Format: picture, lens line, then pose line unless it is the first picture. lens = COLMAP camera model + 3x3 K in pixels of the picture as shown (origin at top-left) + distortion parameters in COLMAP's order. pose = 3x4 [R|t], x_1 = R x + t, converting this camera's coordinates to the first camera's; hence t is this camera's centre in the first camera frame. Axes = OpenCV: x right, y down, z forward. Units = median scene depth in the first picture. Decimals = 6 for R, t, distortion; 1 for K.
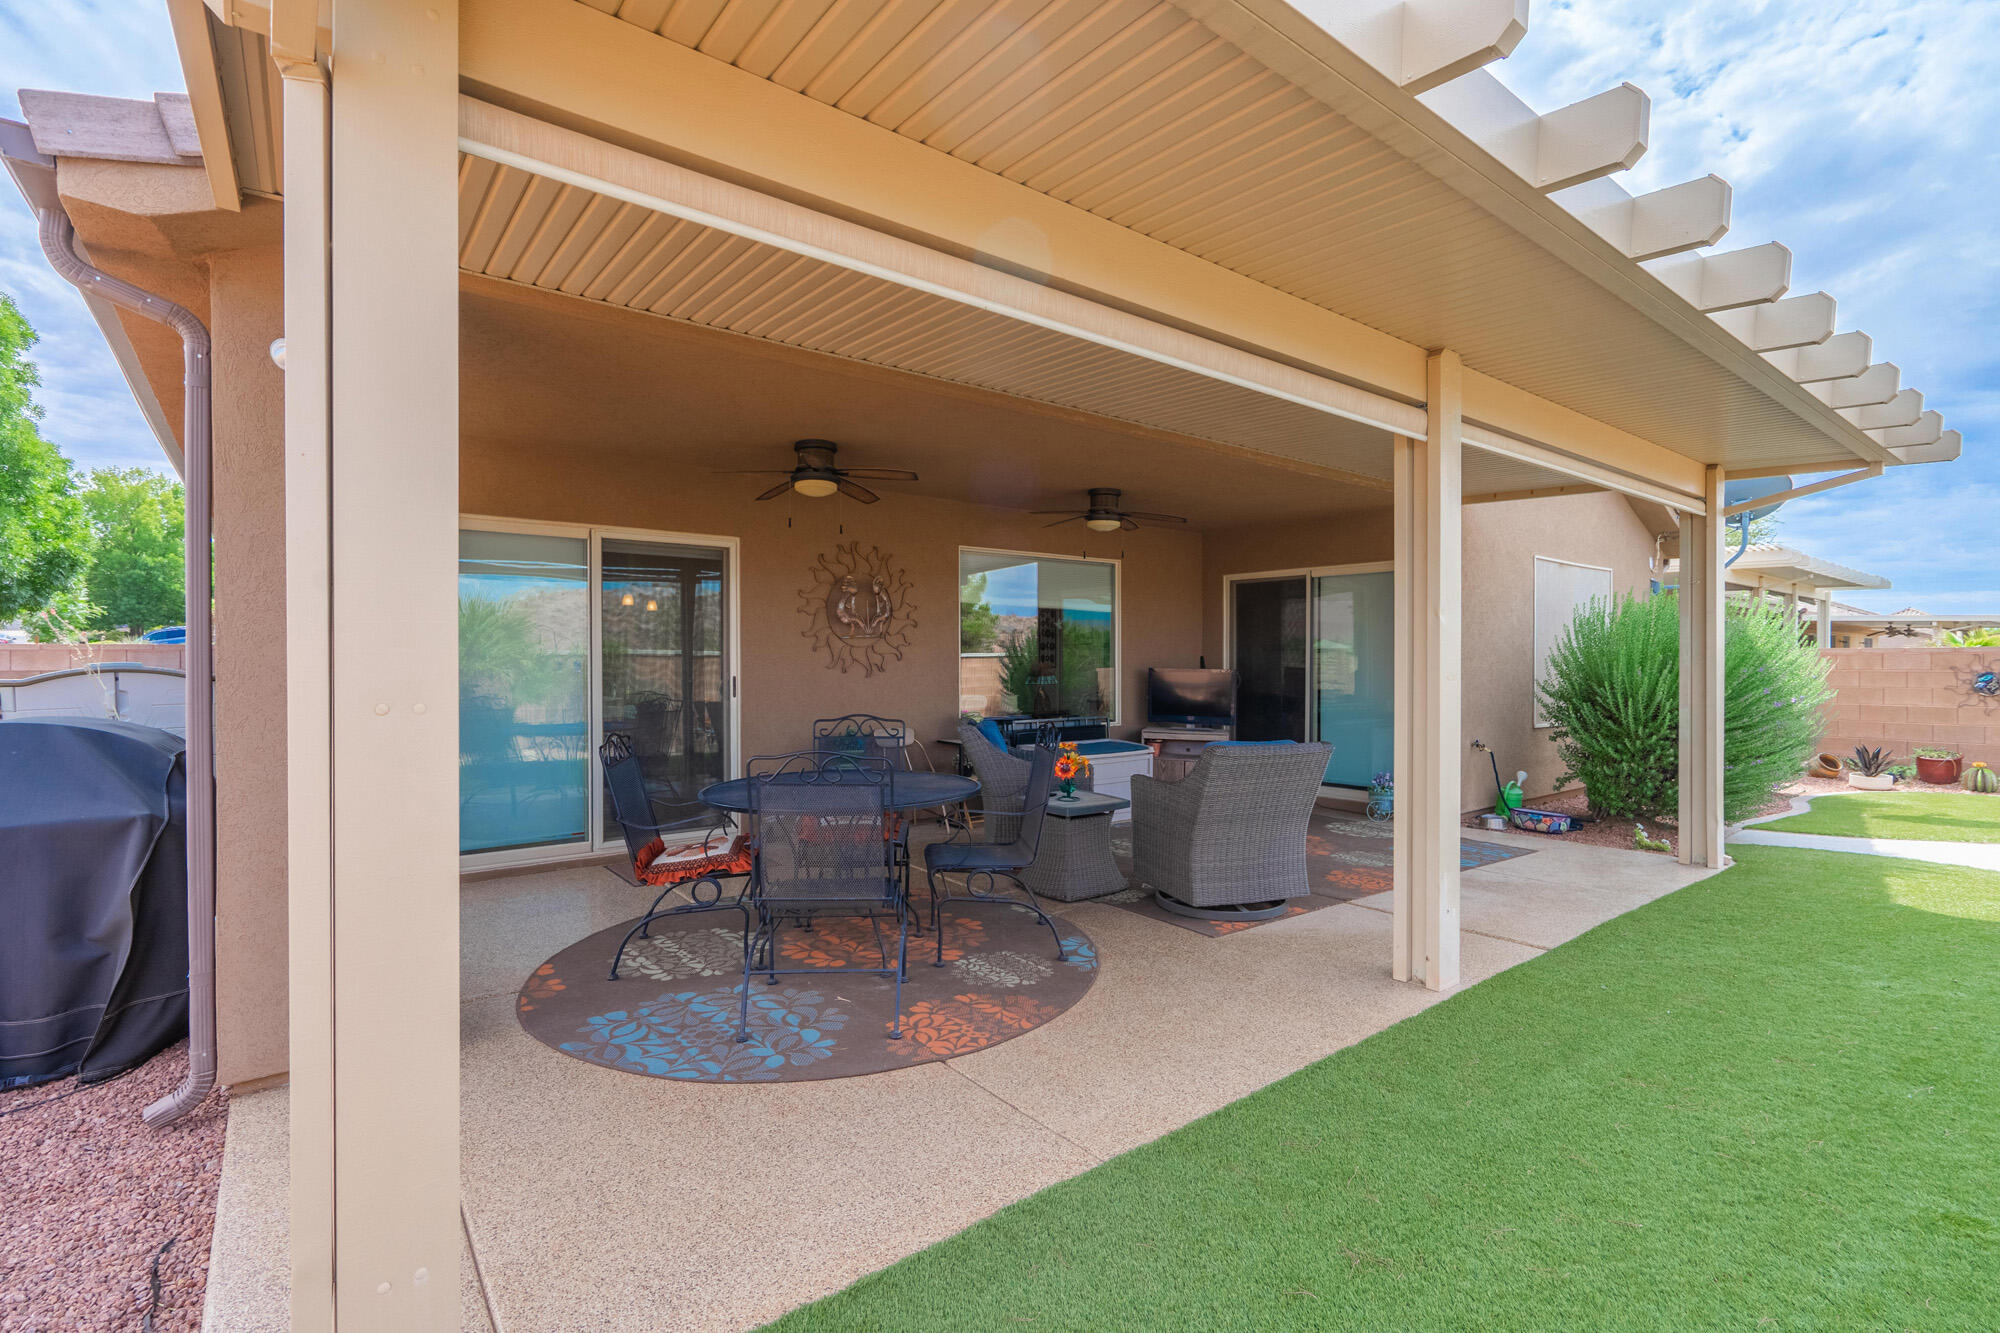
lens RADIAL K [[914.0, 0, 955.5], [0, 914.0, 649.1], [0, 0, 1]] dist [-0.003731, -0.000193]
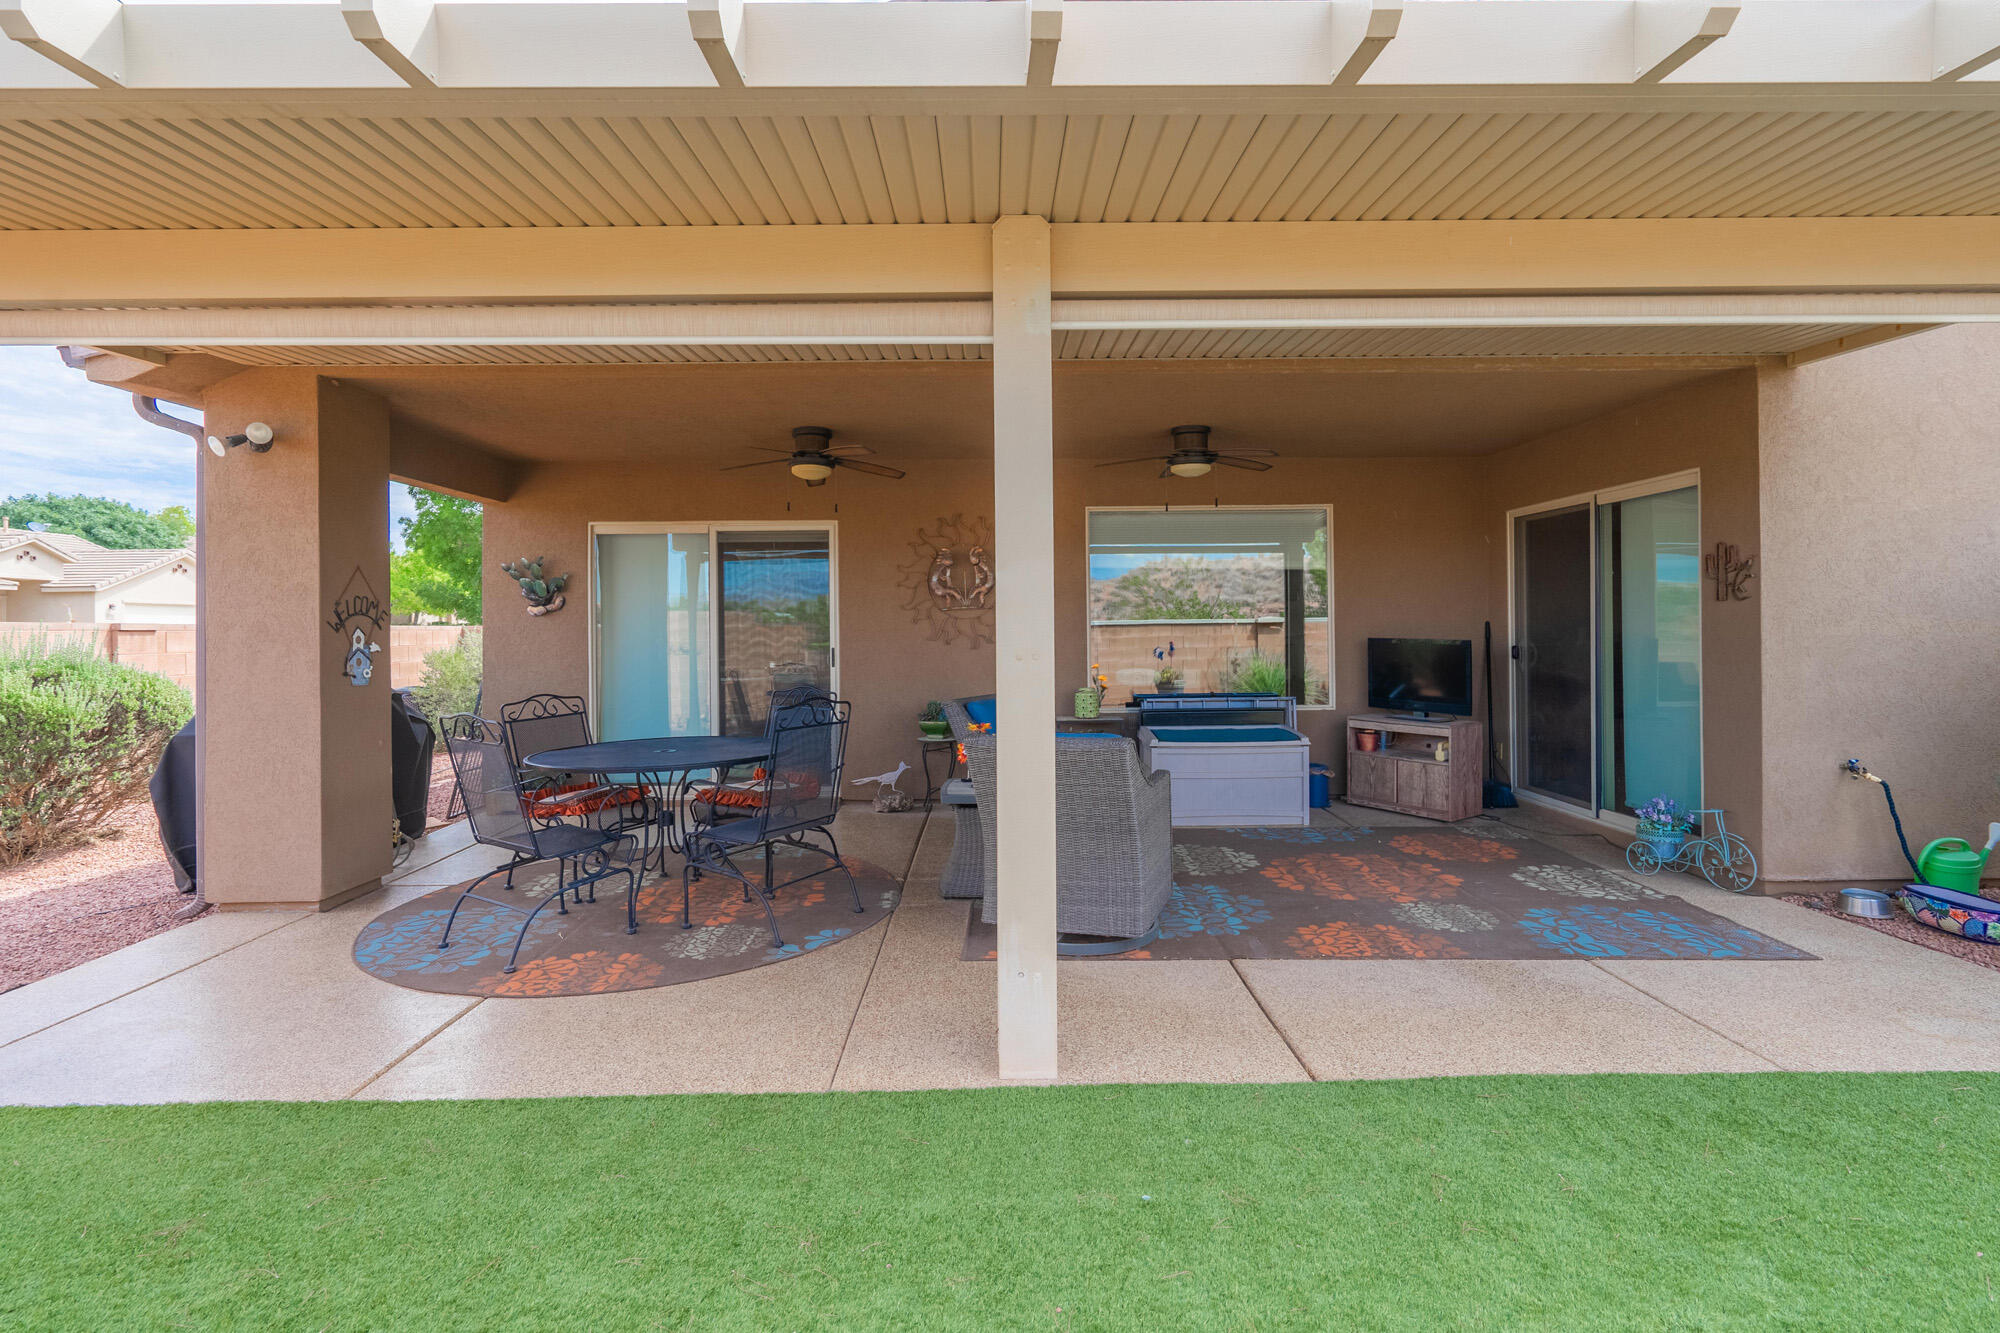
lens RADIAL K [[914.0, 0, 991.6], [0, 914.0, 631.8], [0, 0, 1]] dist [-0.003731, -0.000193]
pose [[0.802914, -0.004858, -0.596075, 0.531043], [0.017186, 0.999740, 0.015001, -0.002345], [0.595847, -0.022289, 0.802788, 0.220105]]
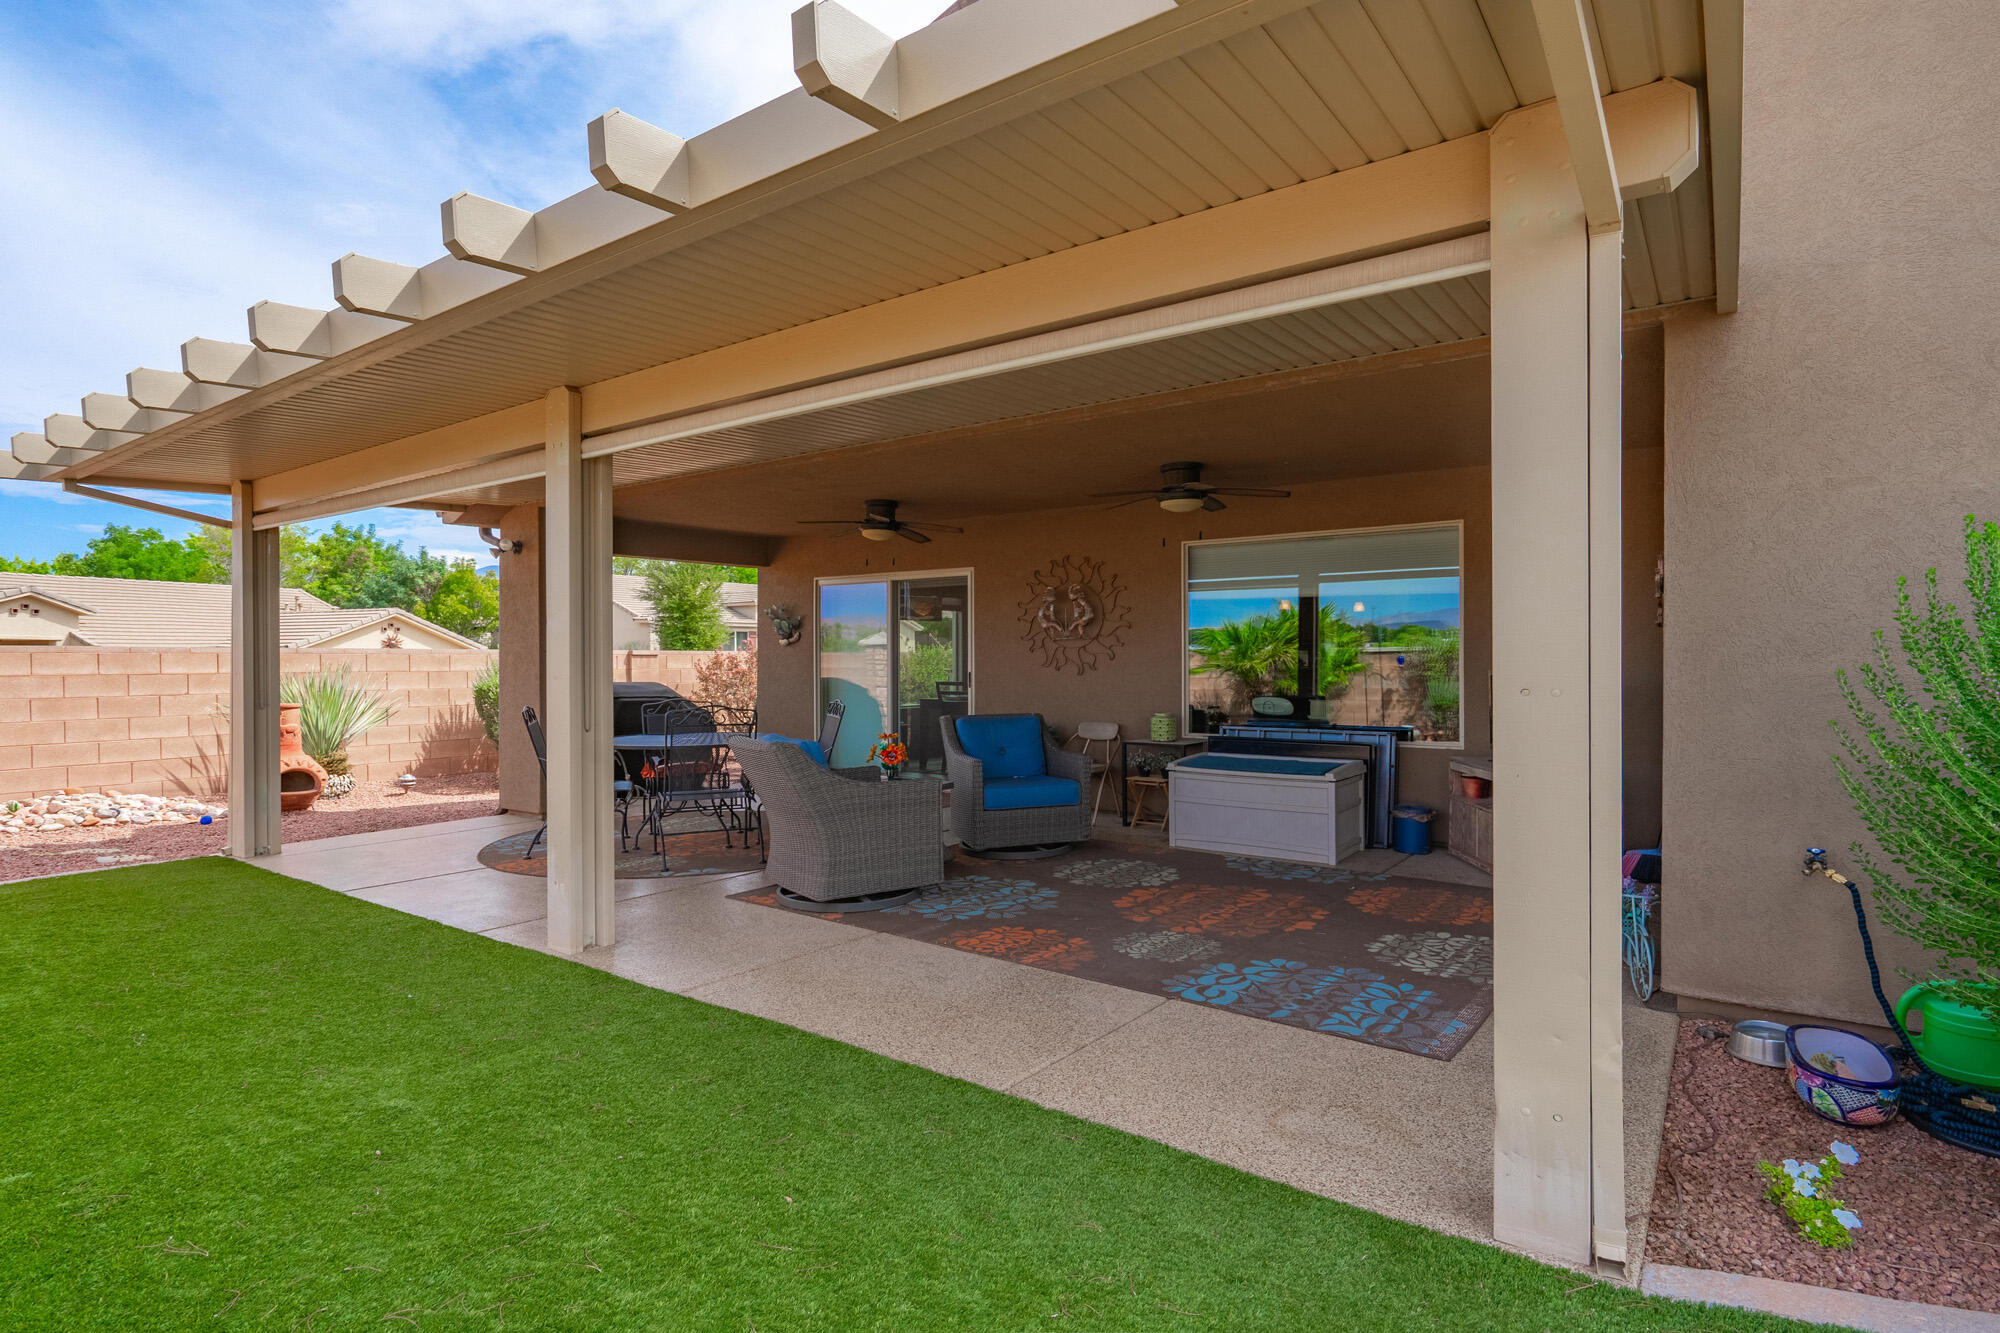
lens RADIAL K [[914.0, 0, 1133.9], [0, 914.0, 668.2], [0, 0, 1]] dist [-0.003731, -0.000193]
pose [[0.364952, 0.010316, -0.930969, 1.010336], [0.016398, 0.999712, 0.017506, 0.004357], [0.930882, -0.021655, 0.364678, 0.681191]]
